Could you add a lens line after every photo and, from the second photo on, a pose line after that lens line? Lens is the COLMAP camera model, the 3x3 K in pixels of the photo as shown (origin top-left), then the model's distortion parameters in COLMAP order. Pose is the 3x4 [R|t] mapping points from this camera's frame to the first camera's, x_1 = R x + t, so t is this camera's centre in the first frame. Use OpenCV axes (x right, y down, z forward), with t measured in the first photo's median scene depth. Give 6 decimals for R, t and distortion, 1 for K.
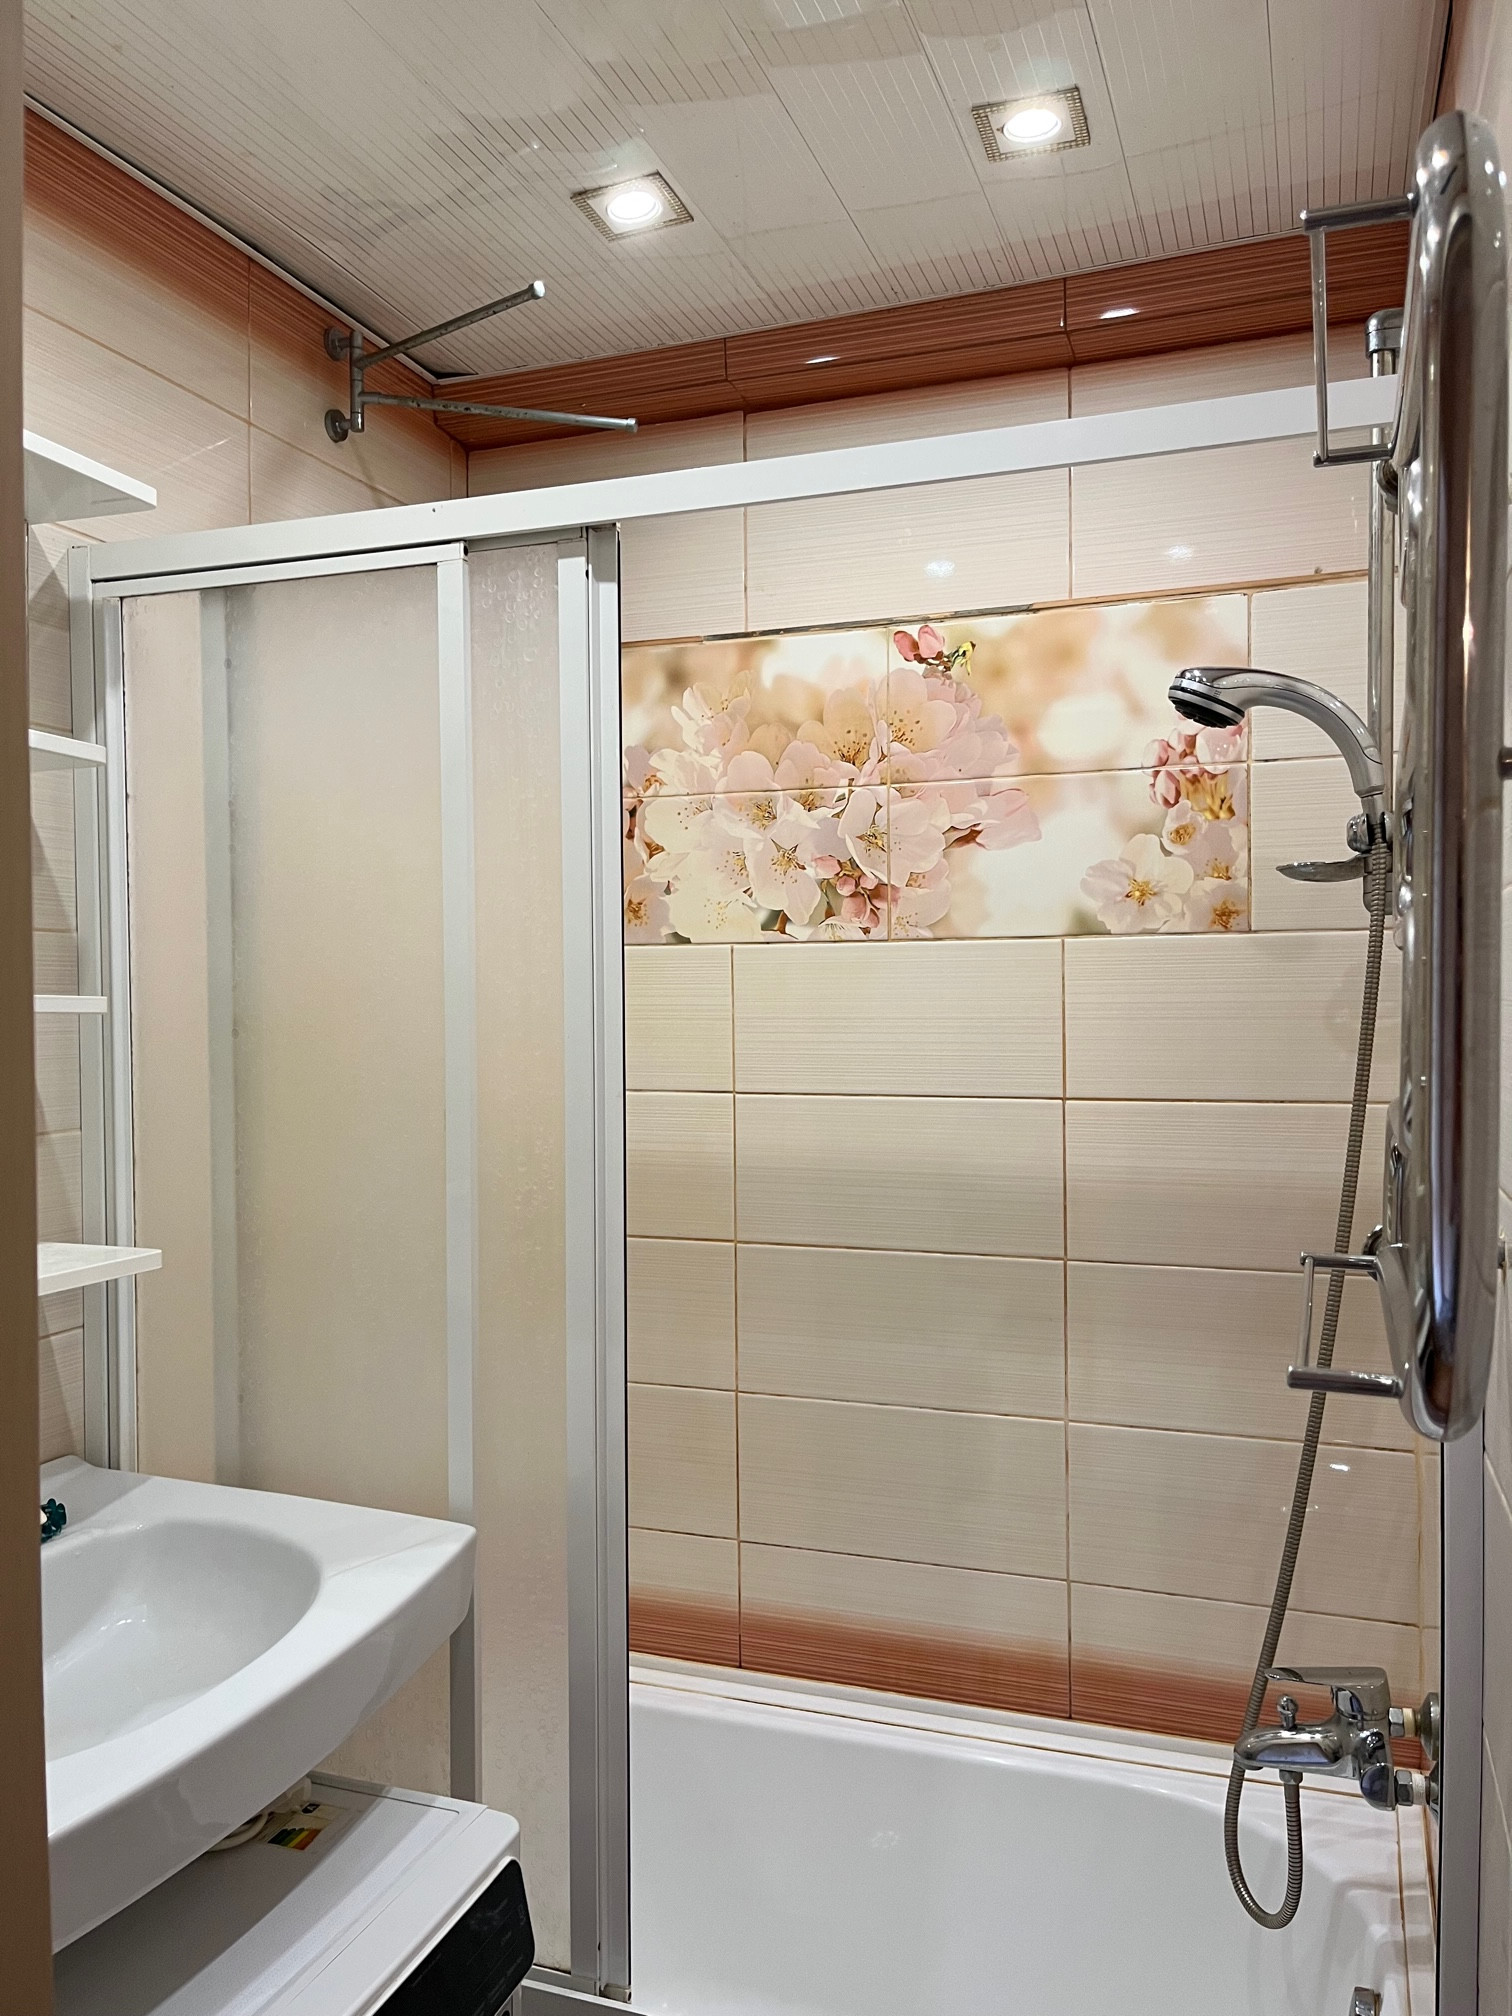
lens RADIAL K [[1529.9, 0, 762.5], [0, 1529.9, 1039.9], [0, 0, 1]] dist [0.051635, -0.062322]
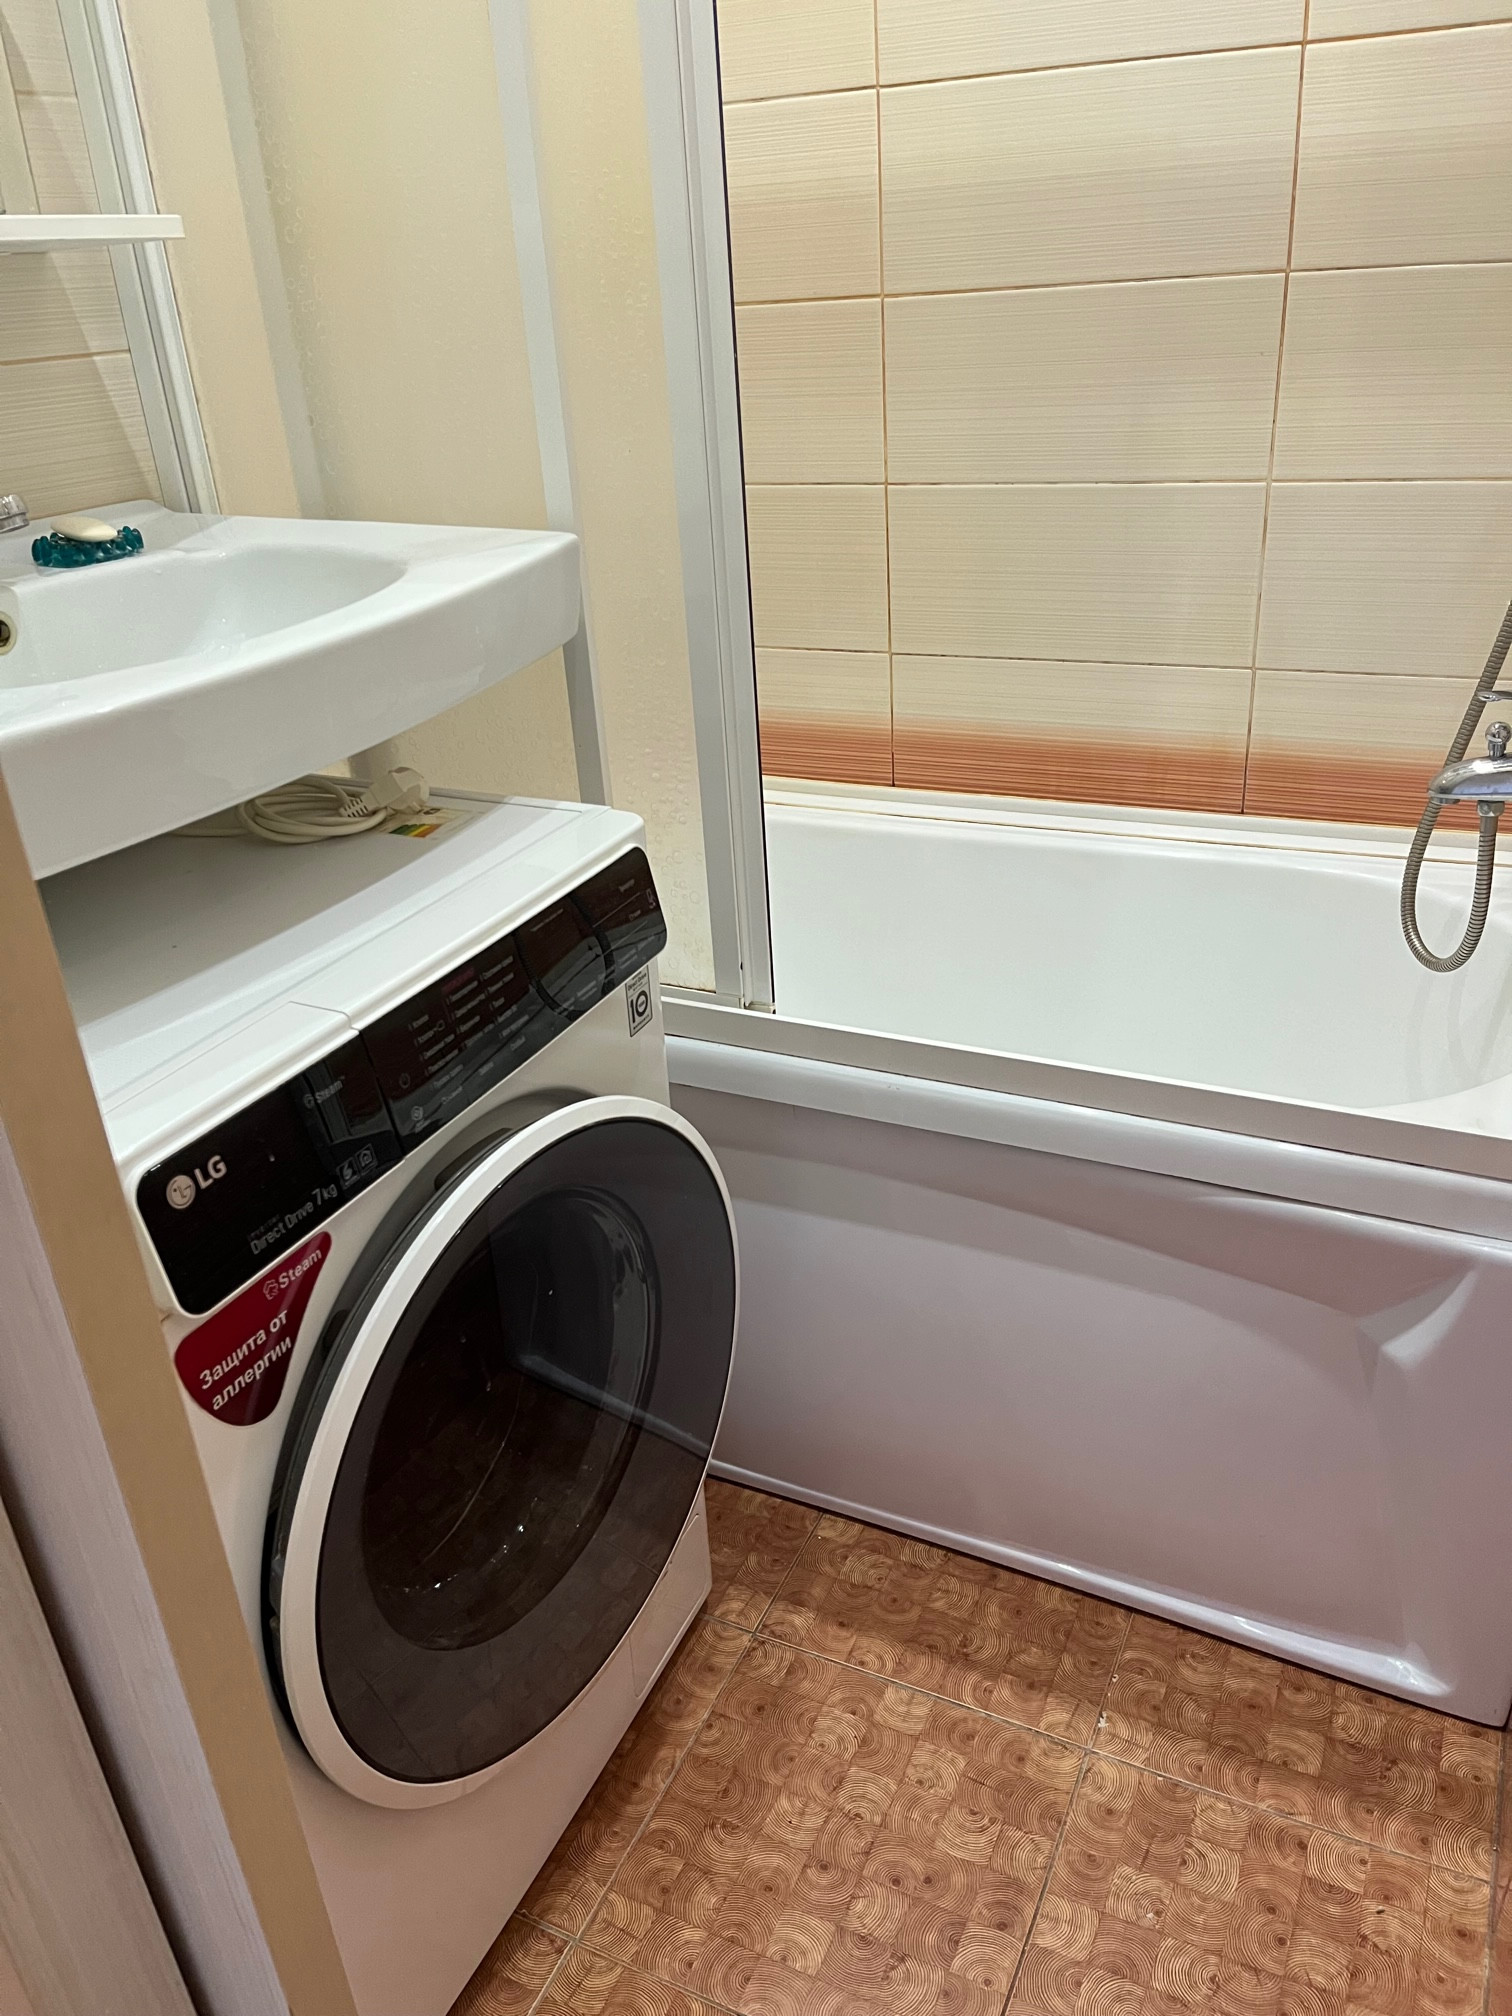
lens RADIAL K [[1529.9, 0, 762.5], [0, 1529.9, 1039.9], [0, 0, 1]] dist [0.051635, -0.062322]
pose [[0.993258, 0.000882, -0.115926, 0.020860], [0.048907, 0.903441, 0.425914, 0.183822], [0.105108, -0.428712, 0.897306, 0.077587]]
